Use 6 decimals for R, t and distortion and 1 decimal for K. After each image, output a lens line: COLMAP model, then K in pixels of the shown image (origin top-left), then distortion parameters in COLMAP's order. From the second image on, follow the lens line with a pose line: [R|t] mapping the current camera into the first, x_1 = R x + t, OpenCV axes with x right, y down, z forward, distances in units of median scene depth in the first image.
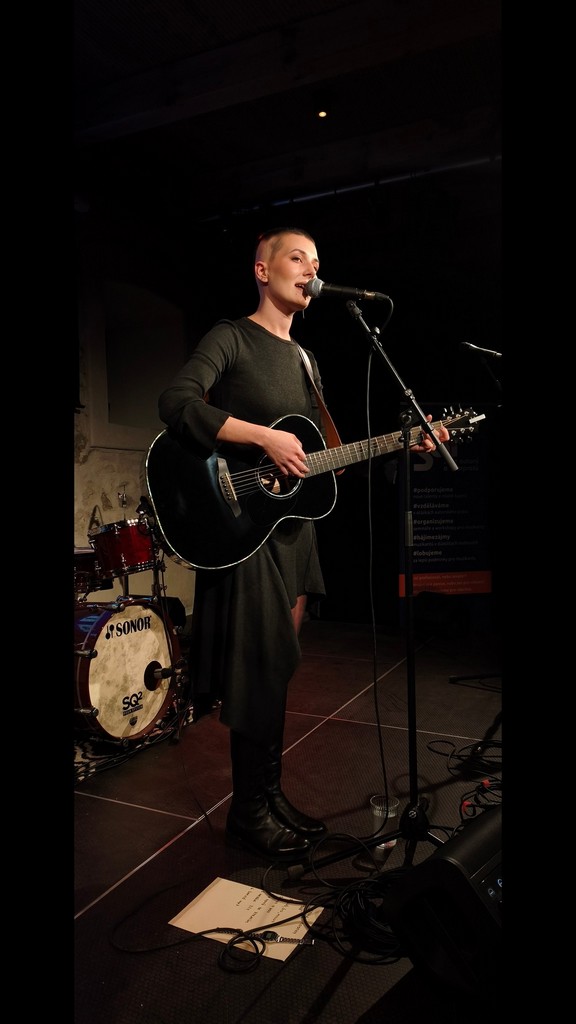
lens RADIAL K [[669.0, 0, 273.8], [0, 669.0, 516.3], [0, 0, 1]] dist [0.020662, -0.031660]
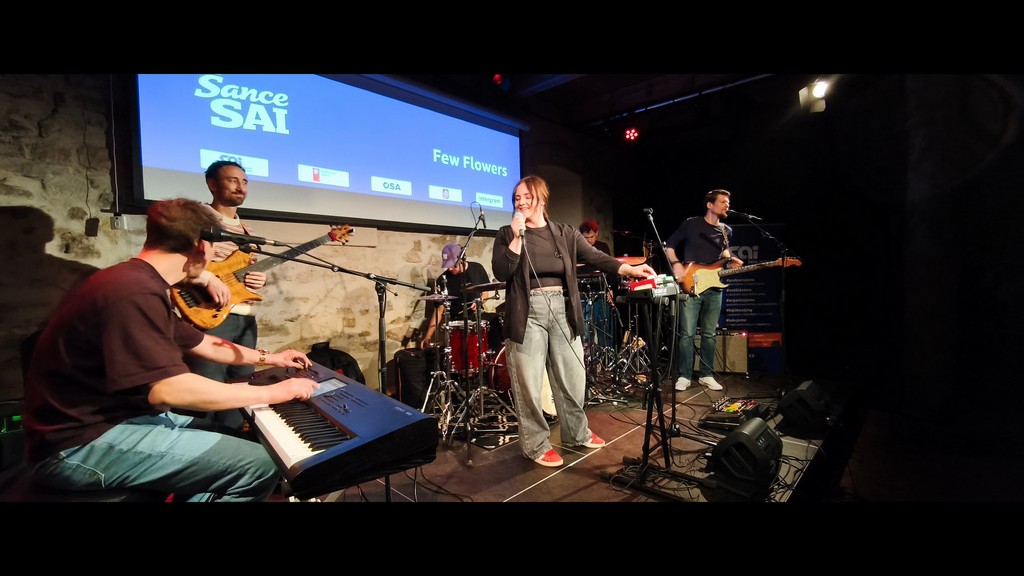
lens RADIAL K [[433.4, 0, 515.0], [0, 433.4, 286.7], [0, 0, 1]] dist [-0.005862, 0.000063]
pose [[0.960115, 0.003311, -0.279585, 0.015045], [-0.004910, 0.999975, -0.005019, -0.016732], [0.279561, 0.006191, 0.960108, -0.125857]]
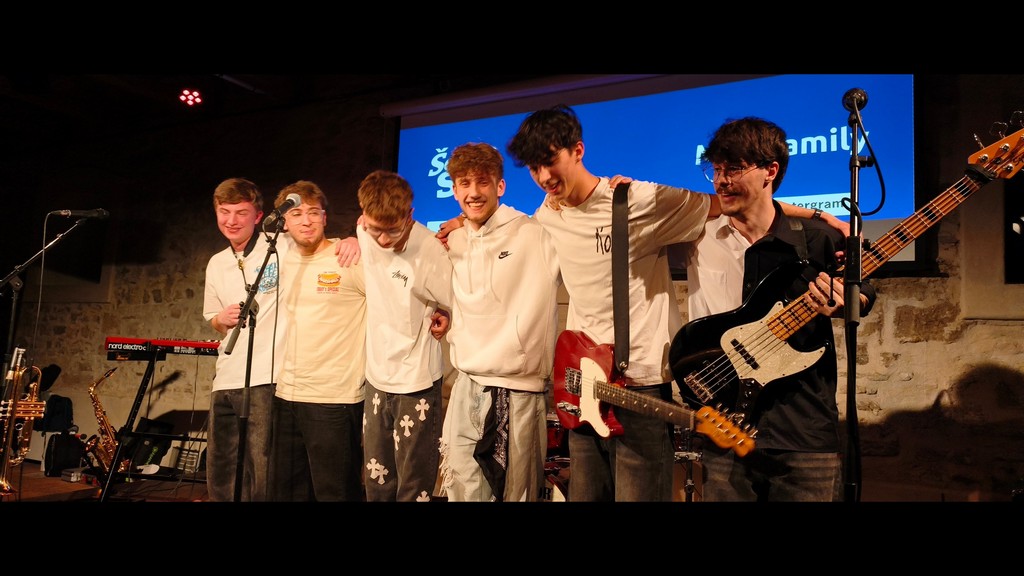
lens RADIAL K [[669.0, 0, 532.0], [0, 669.0, 291.2], [0, 0, 1]] dist [0.020662, -0.031660]
pose [[0.000338, -0.076491, -0.997070, 0.439127], [-0.079618, 0.993903, -0.076275, -0.035813], [0.996825, 0.079411, -0.005754, 0.483046]]
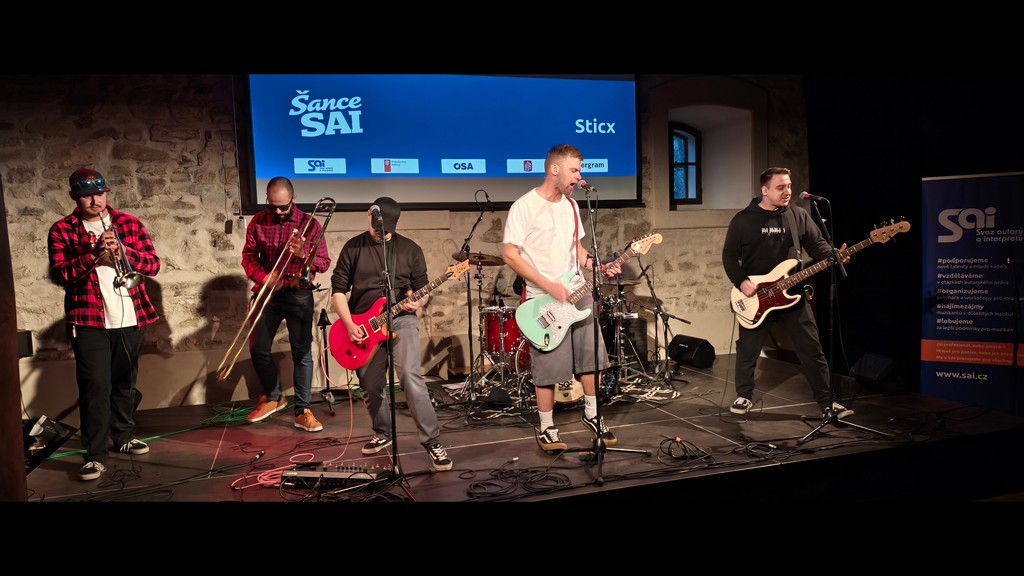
lens RADIAL K [[676.8, 0, 511.0], [0, 676.8, 288.2], [0, 0, 1]] dist [0.032731, -0.022274]
pose [[0.710857, 0.046557, -0.701794, 0.502742], [-0.006297, 0.998188, 0.059842, -0.057710], [0.703308, -0.038120, 0.709862, -0.243119]]
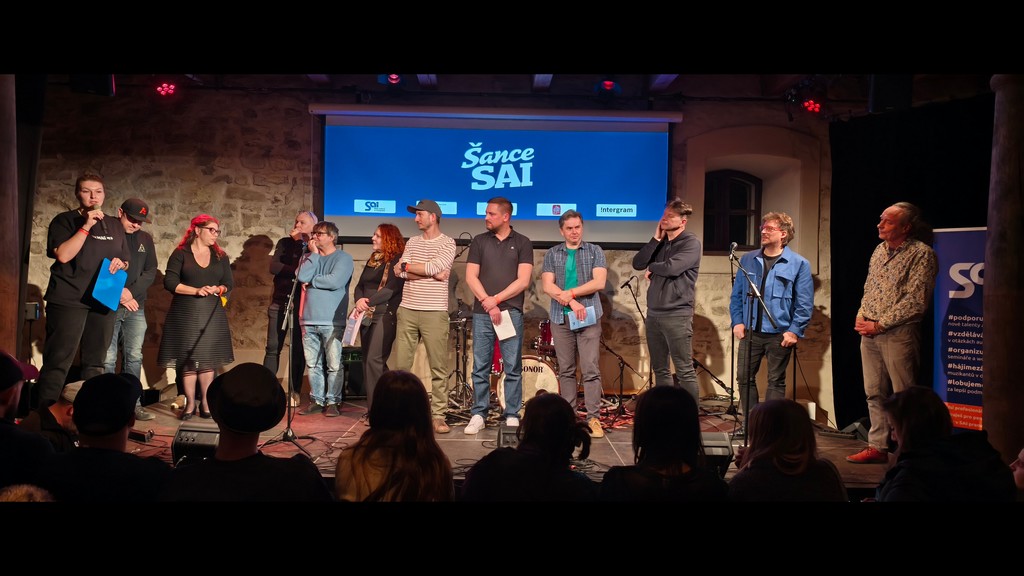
lens RADIAL K [[669.0, 0, 514.7], [0, 669.0, 289.0], [0, 0, 1]] dist [0.020662, -0.031660]
pose [[0.469030, 0.031577, -0.882618, 0.804425], [-0.060983, 0.998133, 0.003303, -0.046062], [0.881074, 0.052276, 0.470080, -0.031533]]
